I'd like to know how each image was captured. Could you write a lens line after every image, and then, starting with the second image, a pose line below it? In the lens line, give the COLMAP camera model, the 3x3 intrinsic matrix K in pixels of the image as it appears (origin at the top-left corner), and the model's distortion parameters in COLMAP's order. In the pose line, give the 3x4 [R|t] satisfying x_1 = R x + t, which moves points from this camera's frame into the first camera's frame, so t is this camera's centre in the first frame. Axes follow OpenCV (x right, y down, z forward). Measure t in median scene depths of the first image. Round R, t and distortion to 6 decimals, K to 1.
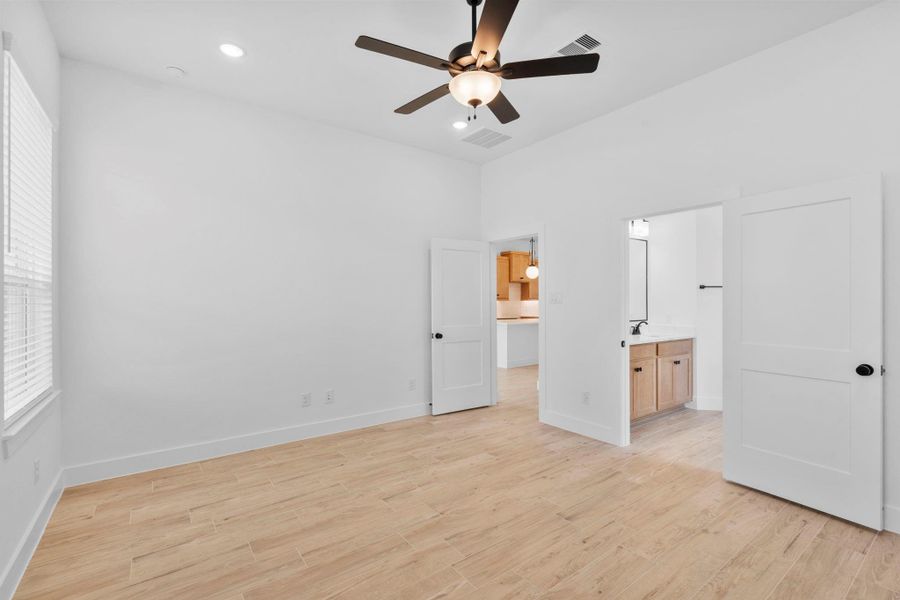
lens RADIAL K [[405.1, 0, 450.0], [0, 405.1, 300.0], [0, 0, 1]] dist [0.000110, 0.000102]
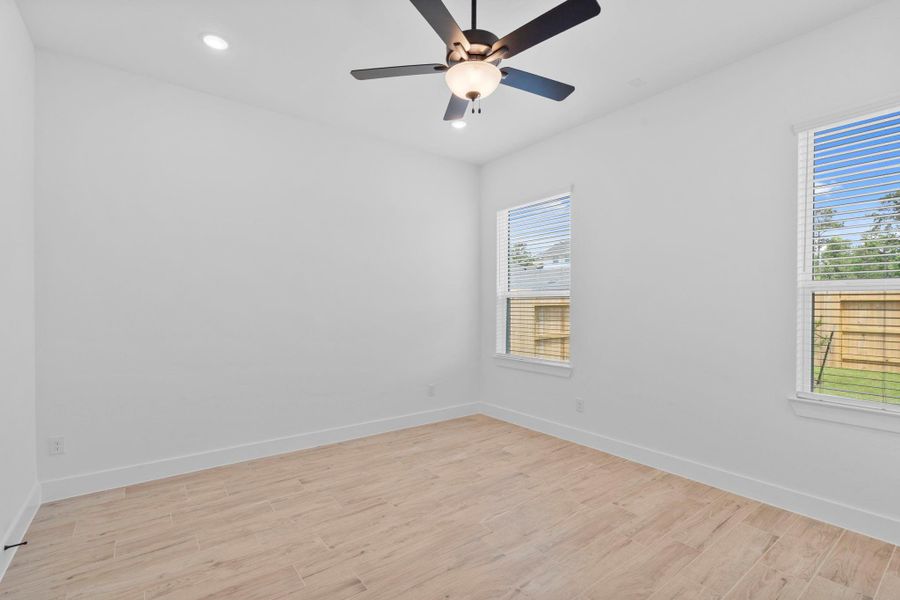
lens RADIAL K [[405.1, 0, 450.0], [0, 405.1, 300.0], [0, 0, 1]] dist [0.000110, 0.000102]
pose [[-0.999961, 0.001009, -0.008817, 0.129466], [0.001032, 0.999996, -0.002674, -0.013599], [0.008814, -0.002683, -0.999958, 2.028513]]
